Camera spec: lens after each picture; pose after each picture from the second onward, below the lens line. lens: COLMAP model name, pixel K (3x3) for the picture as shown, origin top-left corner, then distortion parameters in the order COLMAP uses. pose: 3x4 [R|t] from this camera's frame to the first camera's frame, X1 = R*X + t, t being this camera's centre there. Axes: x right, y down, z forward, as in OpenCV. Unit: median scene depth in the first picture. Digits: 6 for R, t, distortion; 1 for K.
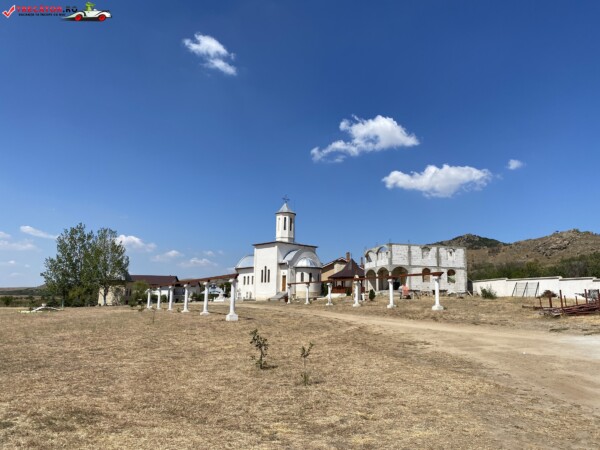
lens RADIAL K [[442.8, 0, 300.0], [0, 442.8, 225.0], [0, 0, 1]] dist [0.008567, -0.008122]
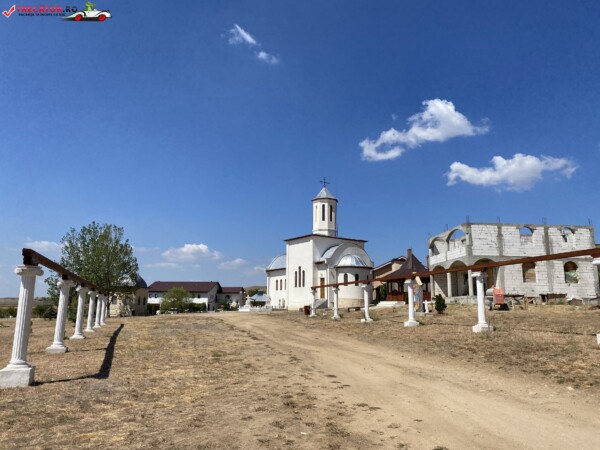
lens RADIAL K [[442.8, 0, 300.0], [0, 442.8, 225.0], [0, 0, 1]] dist [0.008567, -0.008122]
pose [[0.989120, -0.030473, -0.143917, 0.039313], [0.028190, 0.999443, -0.017875, 0.035202], [0.144382, 0.013624, 0.989428, 0.233438]]
